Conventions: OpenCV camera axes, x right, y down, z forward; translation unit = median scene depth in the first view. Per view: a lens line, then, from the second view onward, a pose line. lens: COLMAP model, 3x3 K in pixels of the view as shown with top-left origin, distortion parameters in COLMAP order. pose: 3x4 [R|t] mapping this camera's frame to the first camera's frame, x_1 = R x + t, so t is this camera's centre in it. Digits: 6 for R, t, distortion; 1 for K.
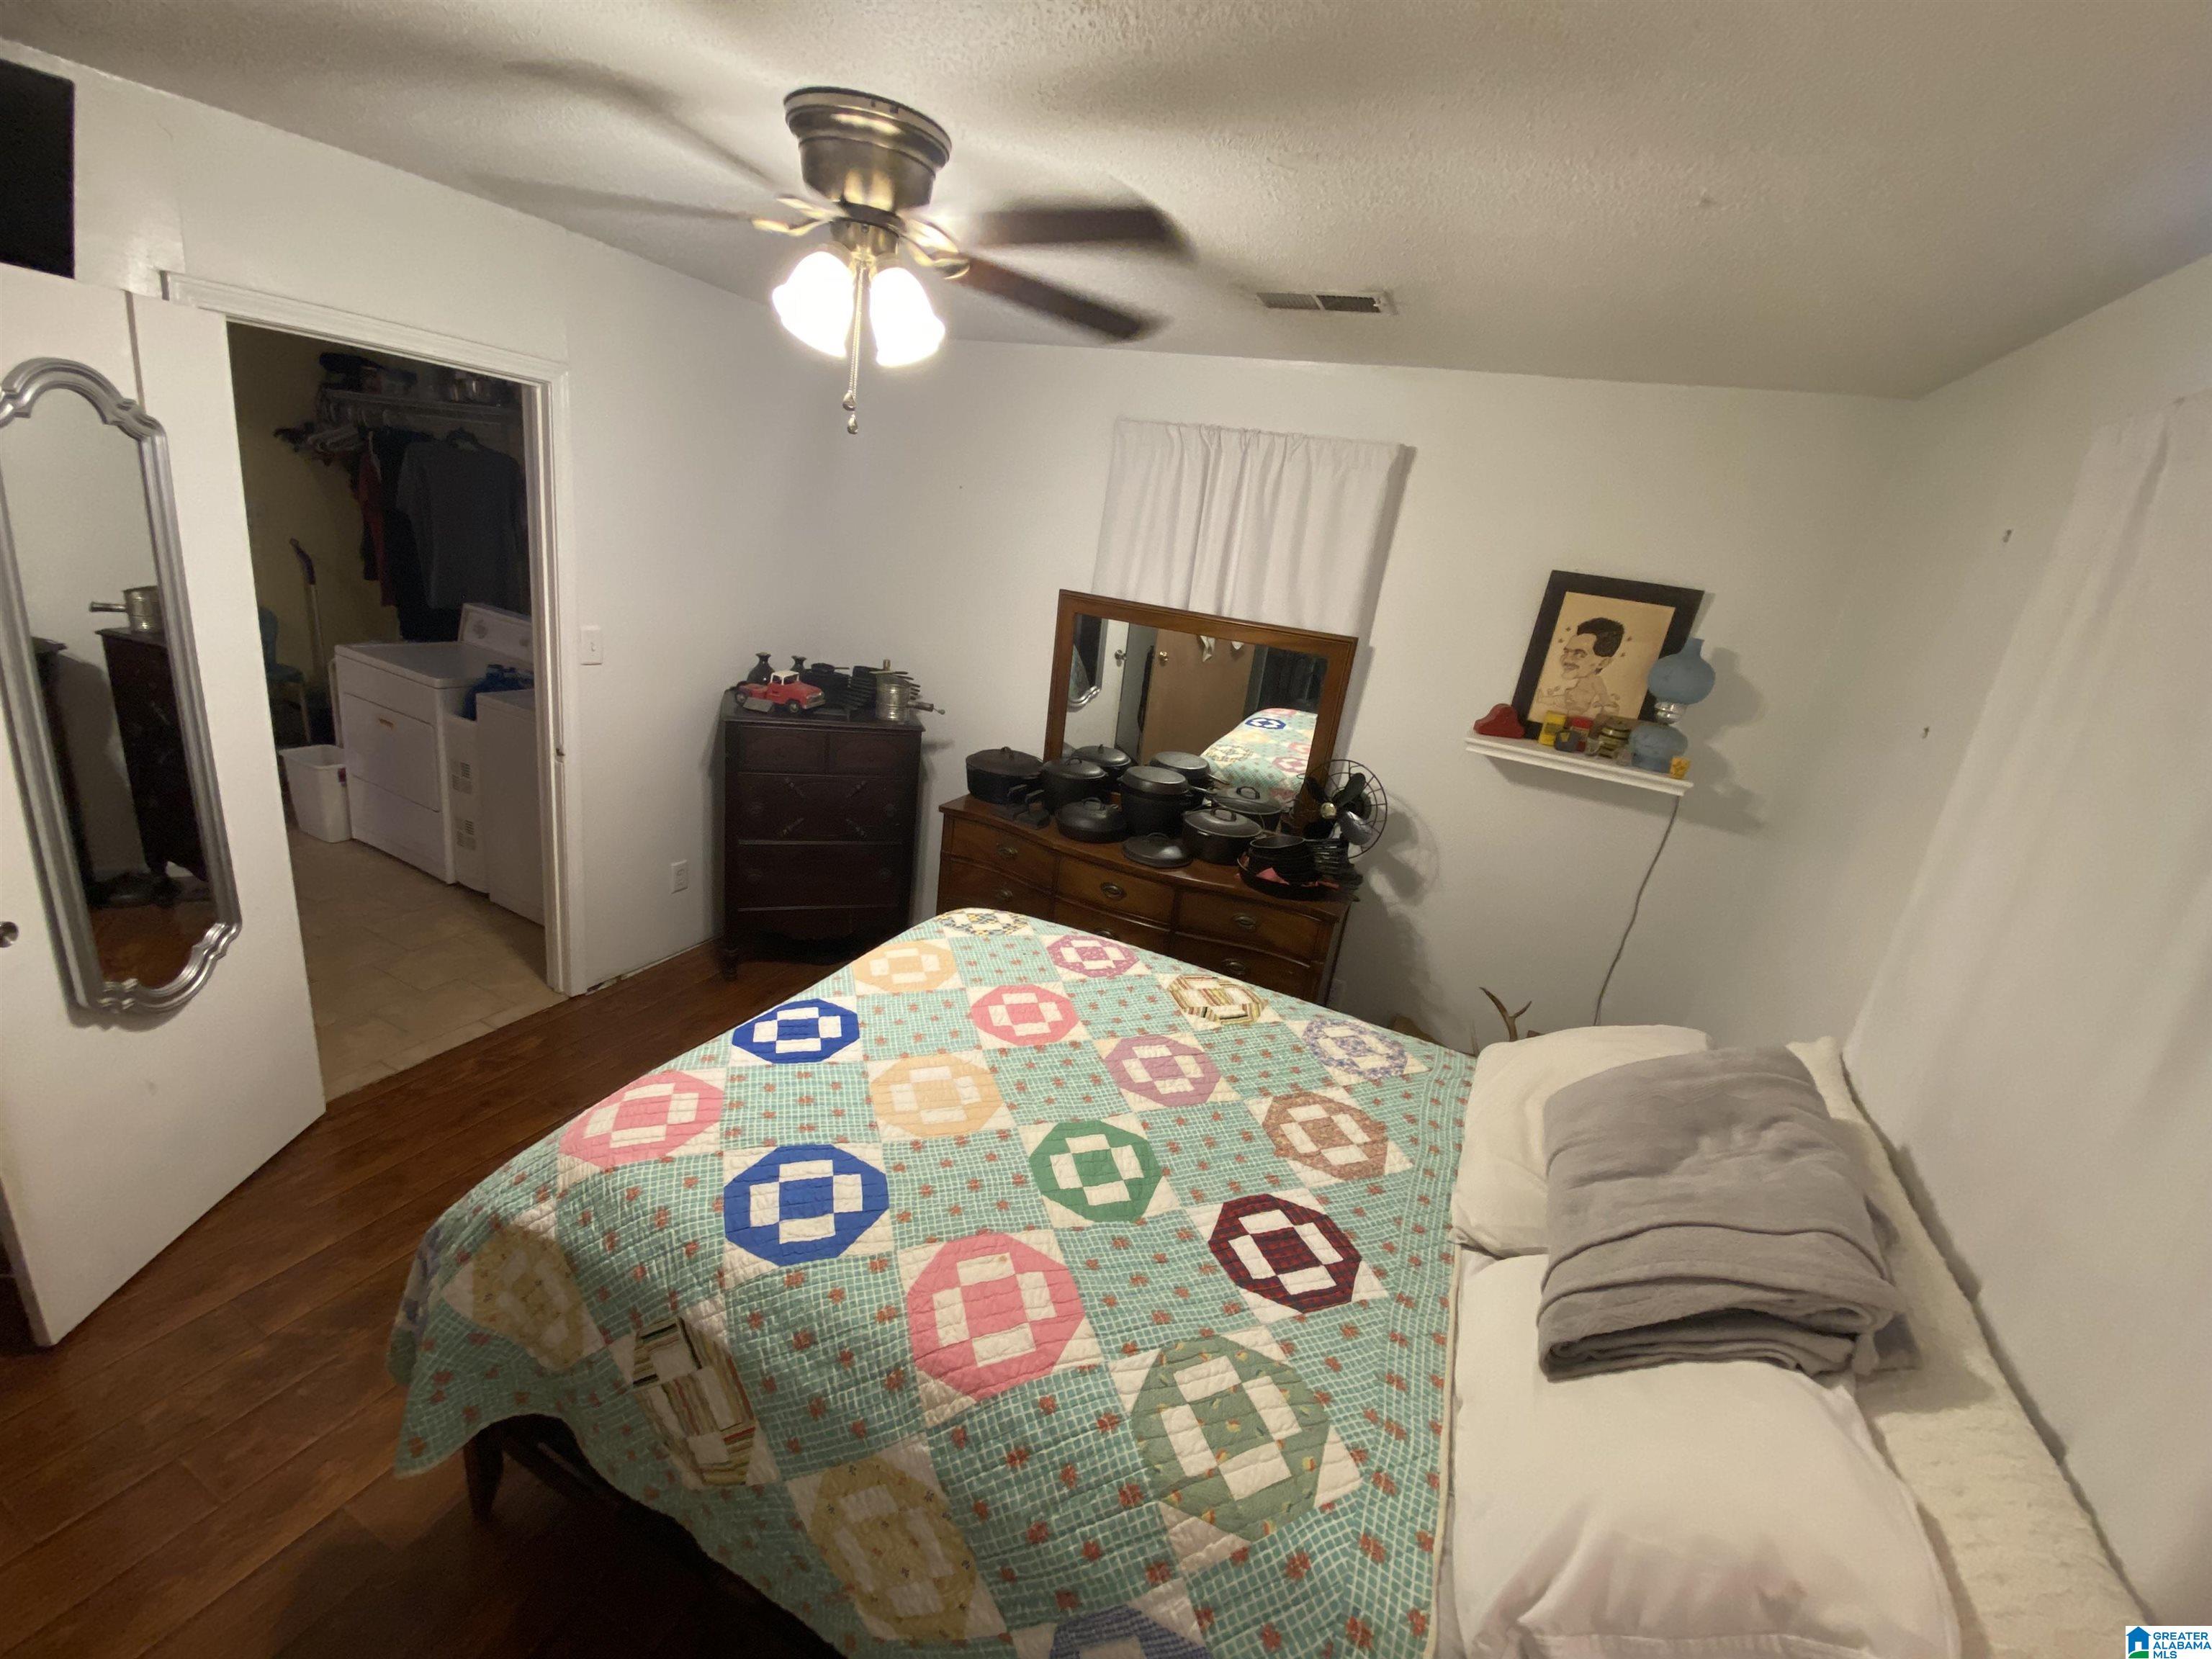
lens RADIAL K [[904.7, 0, 1107.7], [0, 904.7, 827.1], [0, 0, 1]] dist [0.013074, -0.001325]
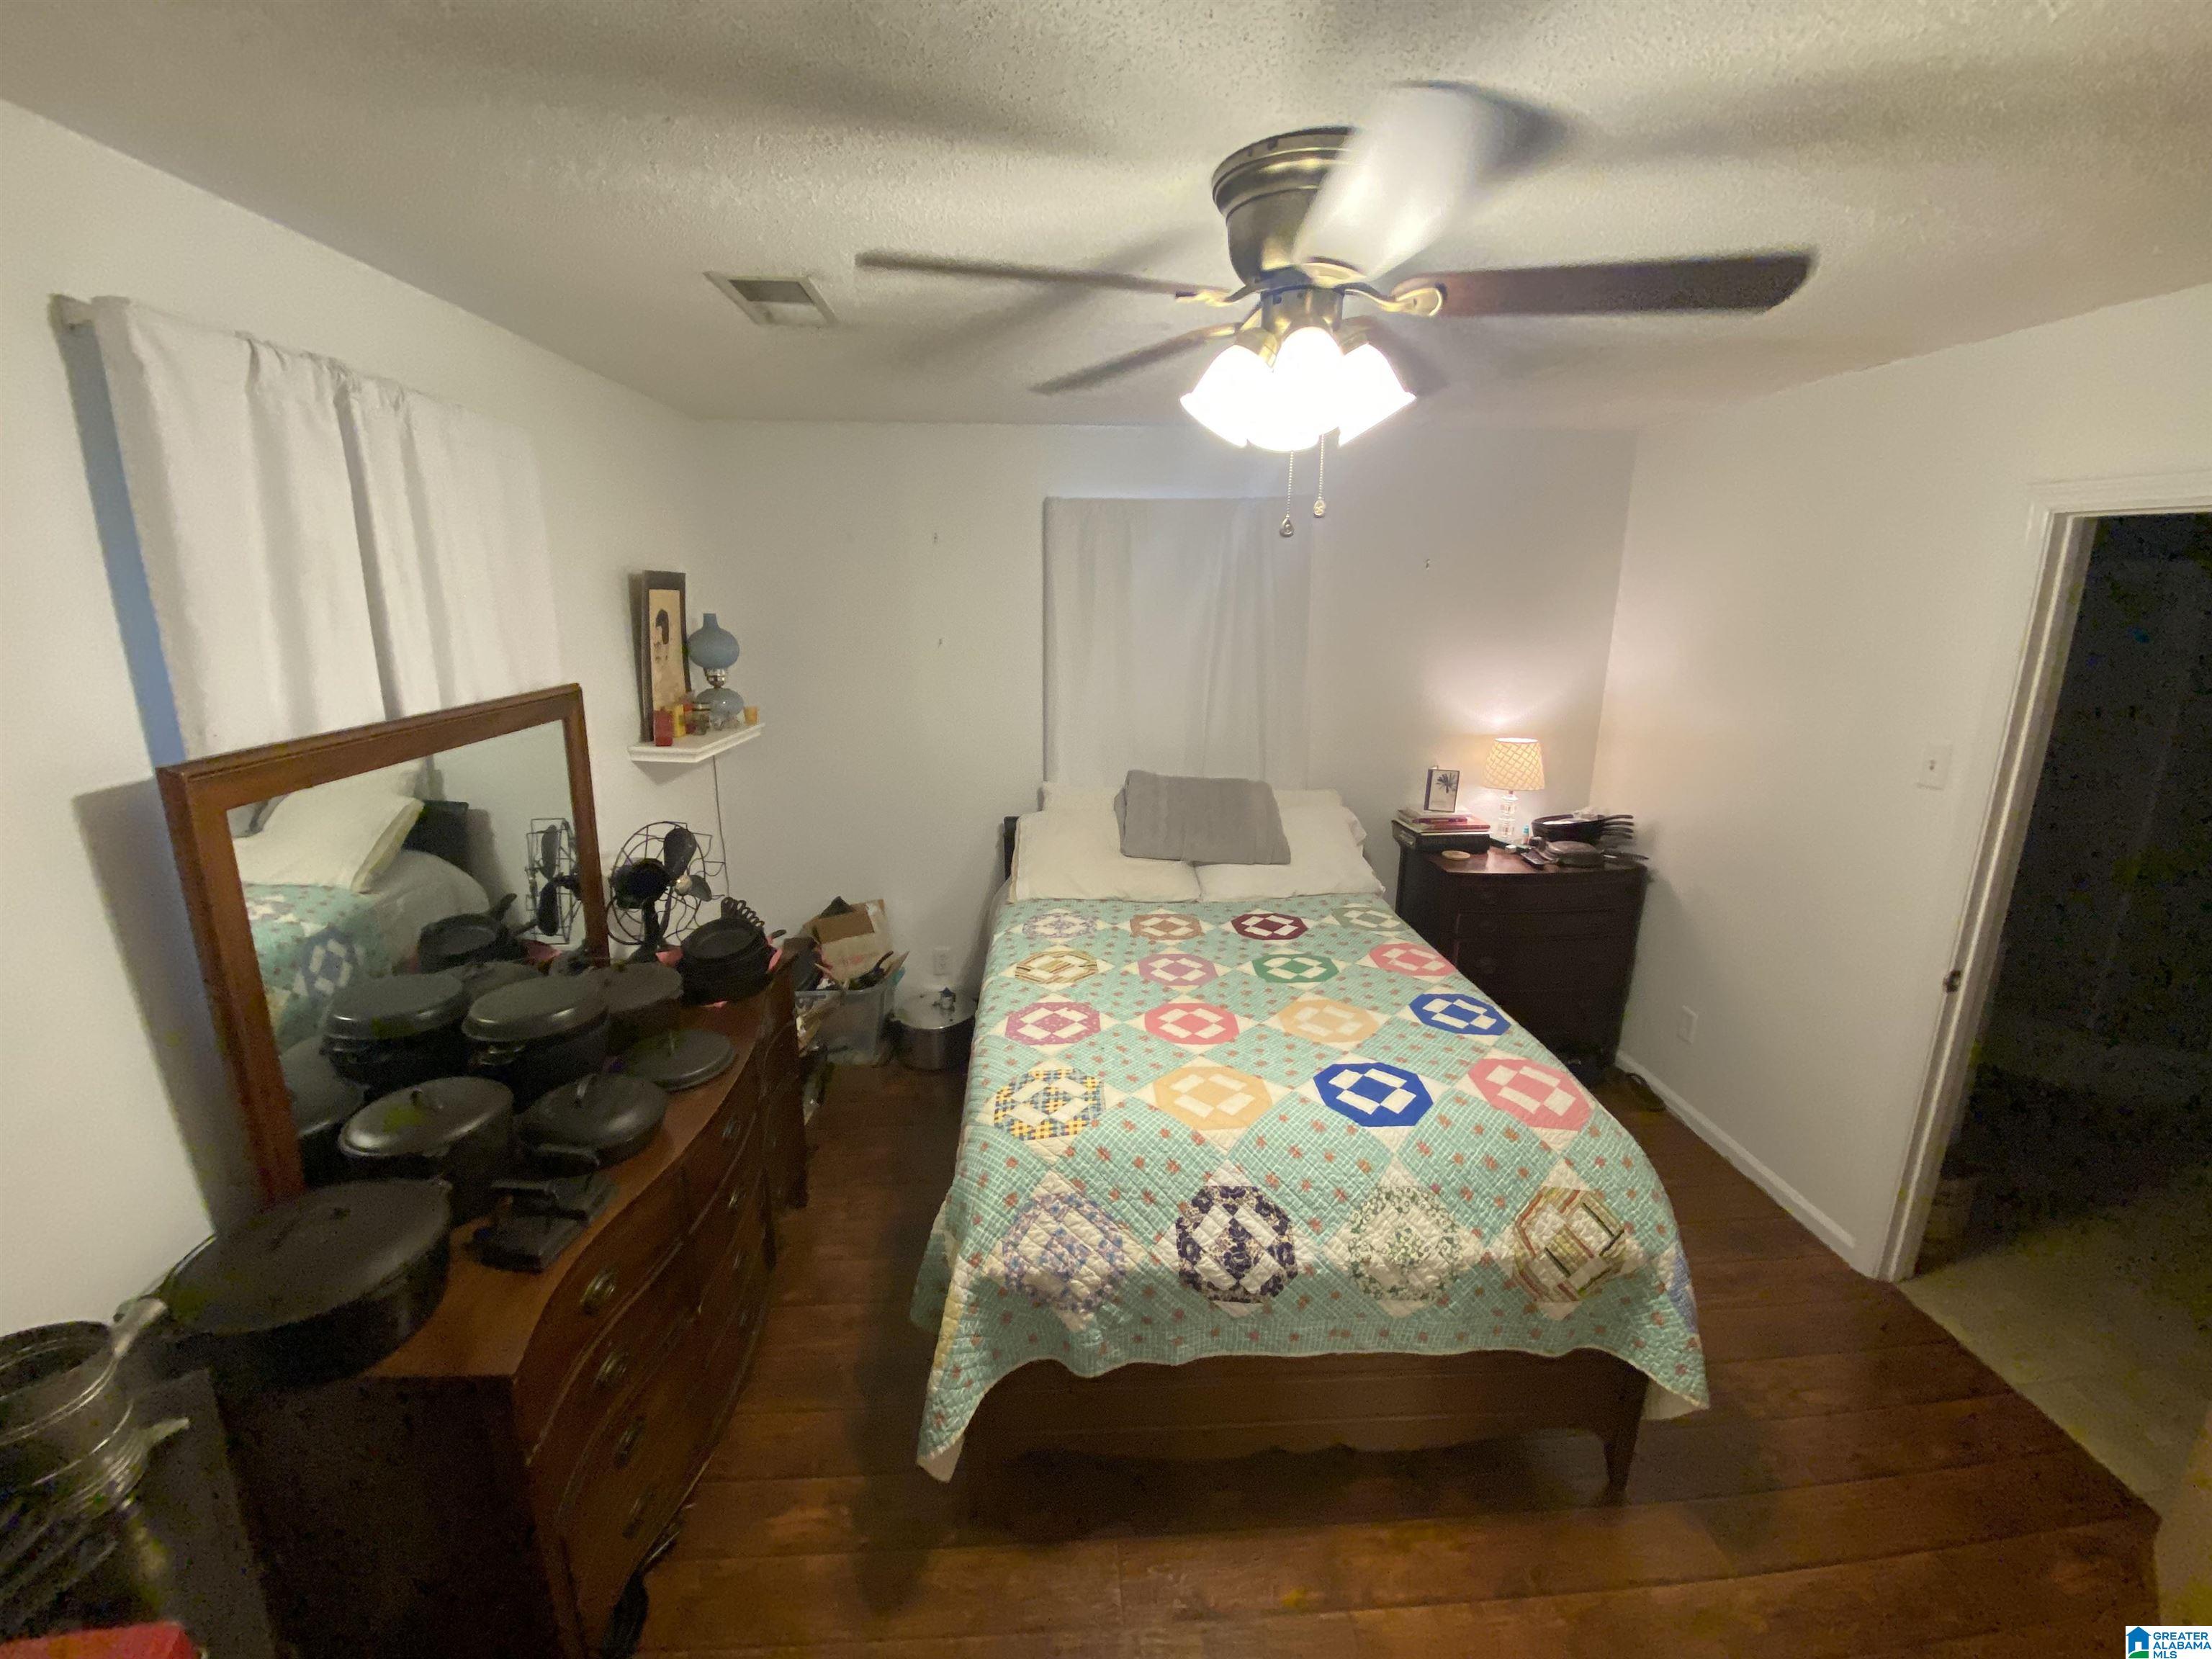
lens RADIAL K [[894.6, 0, 1111.7], [0, 894.6, 825.9], [0, 0, 1]] dist [-0.001174, -0.000746]
pose [[-0.475049, -0.349669, 0.807502, -0.988609], [0.204791, 0.848529, 0.487913, -0.652921], [-0.855797, 0.397152, -0.331484, 1.566075]]
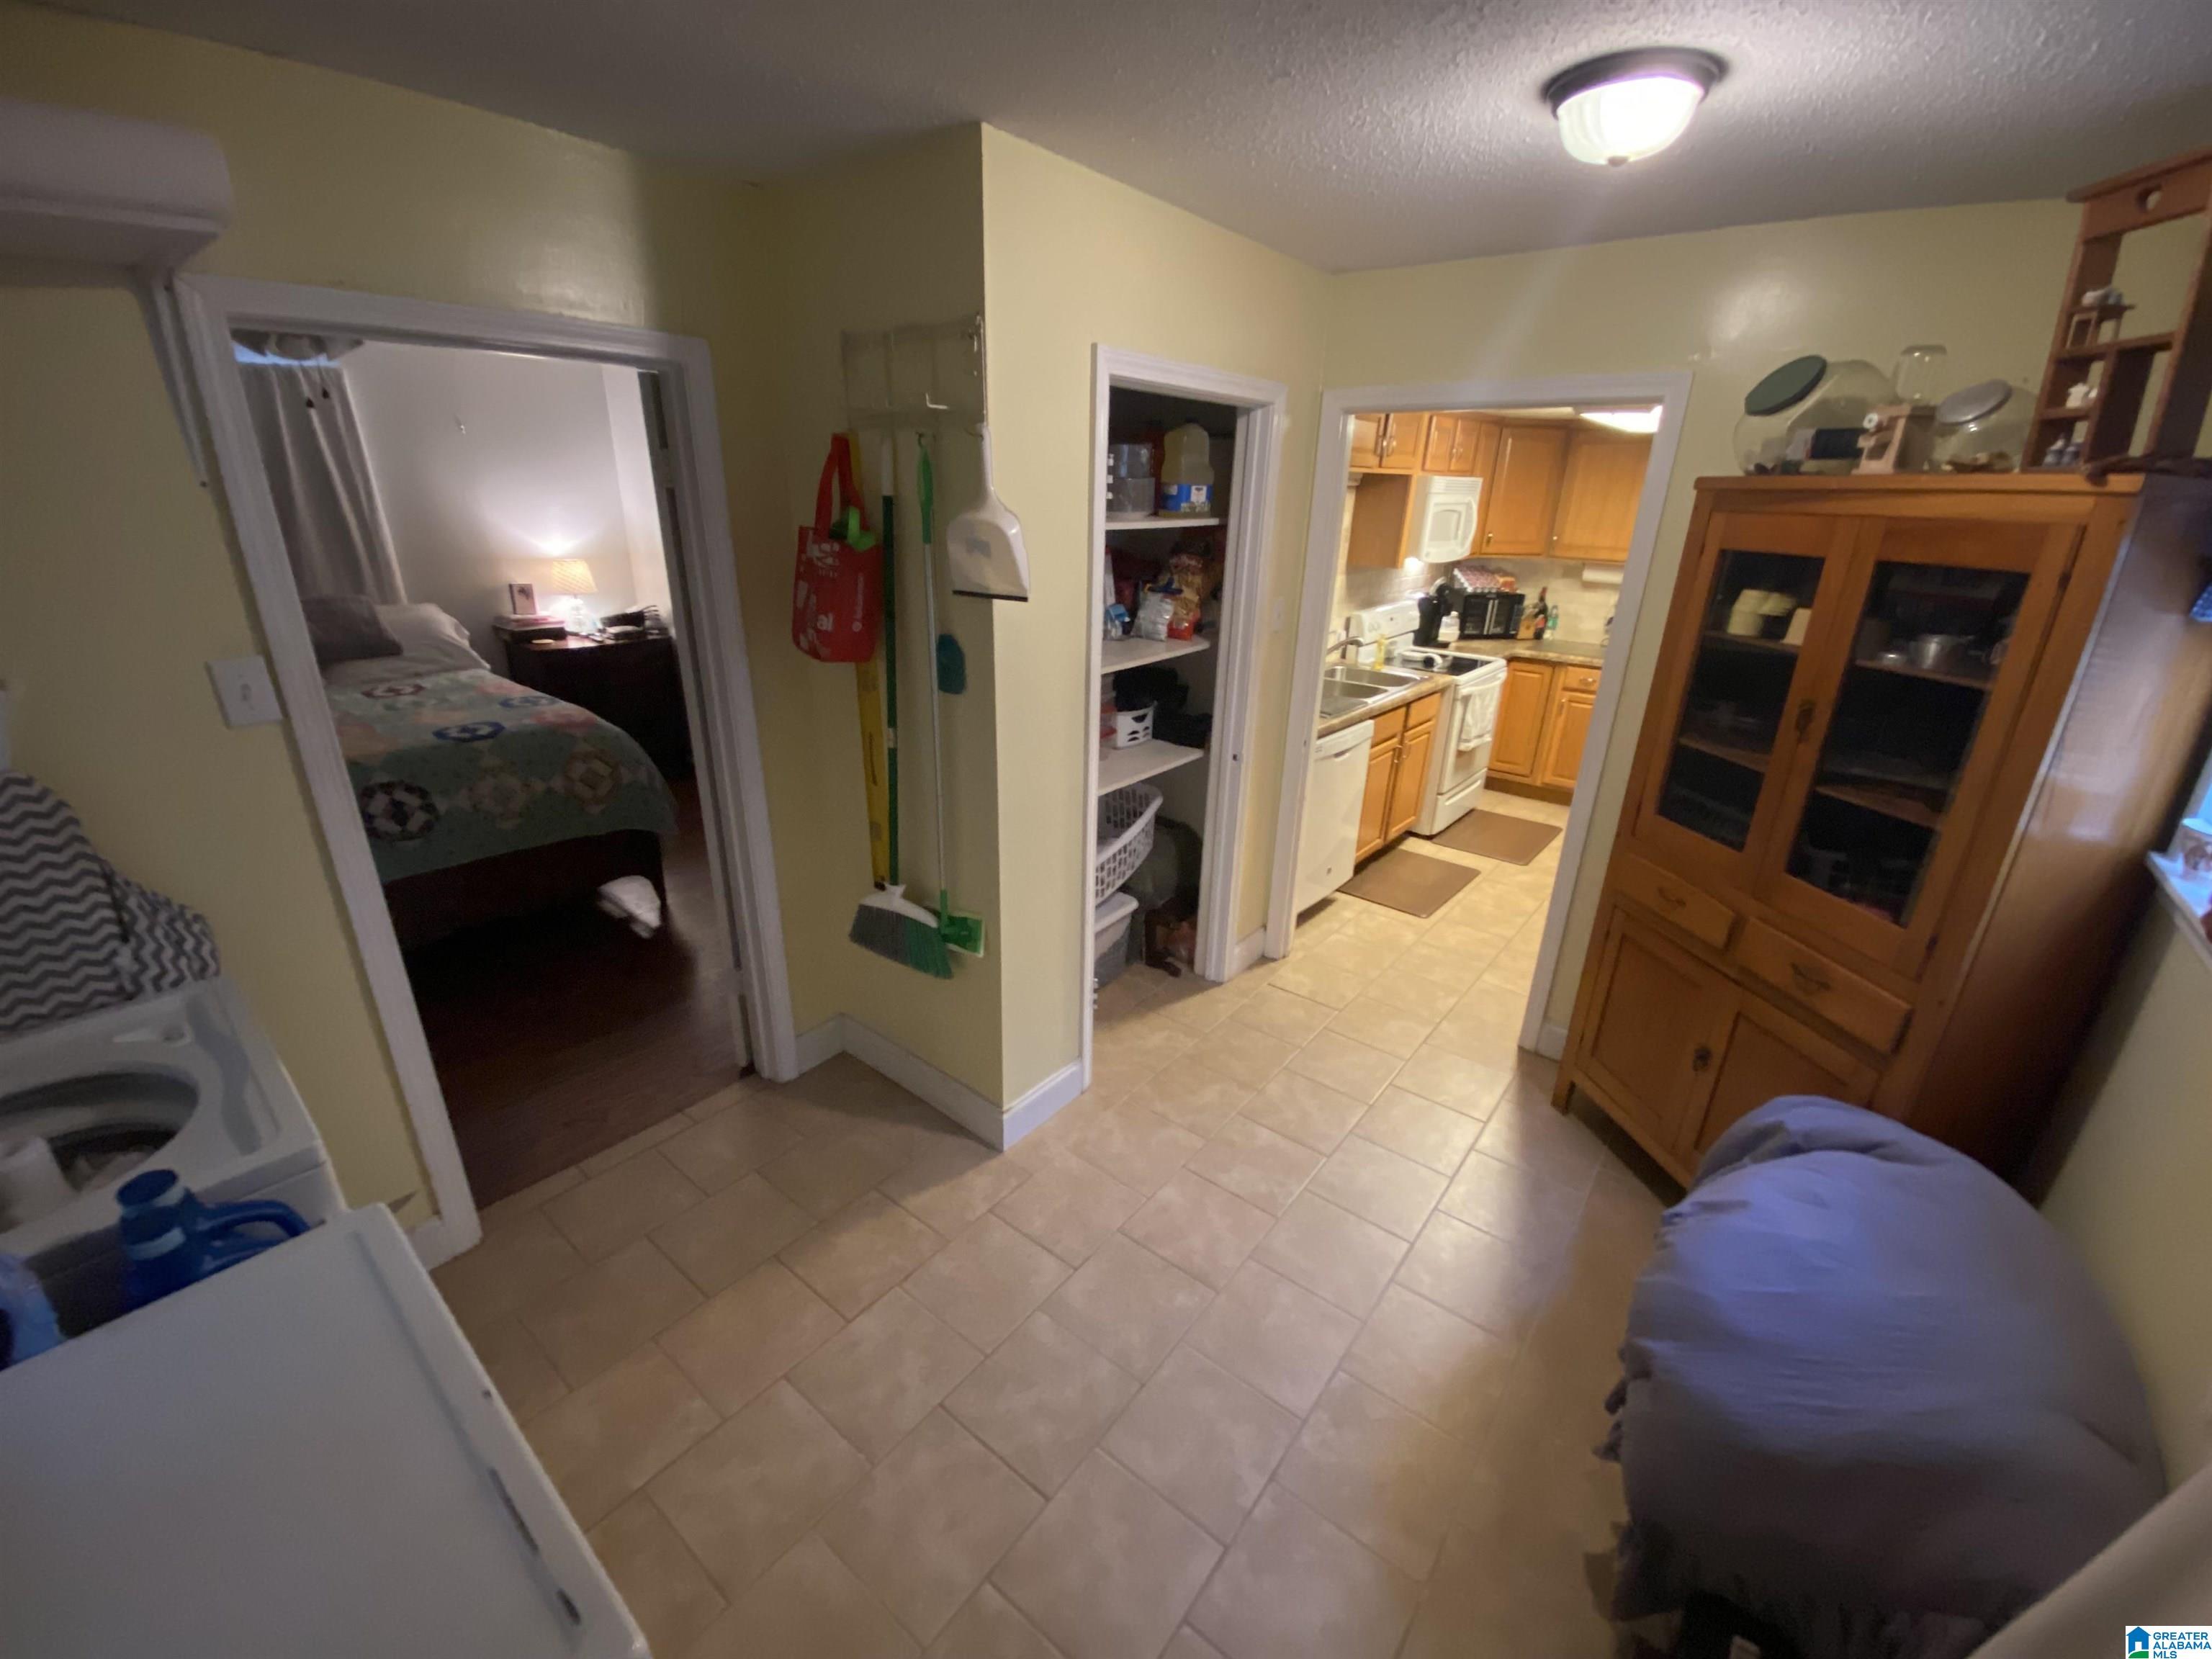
lens RADIAL K [[894.6, 0, 1101.0], [0, 894.6, 819.5], [0, 0, 1]] dist [-0.001174, -0.000746]
pose [[-0.956873, -0.233218, 0.173215, -2.159646], [-0.072286, 0.768642, 0.635582, -1.018243], [-0.281369, 0.595650, -0.752351, 2.312729]]
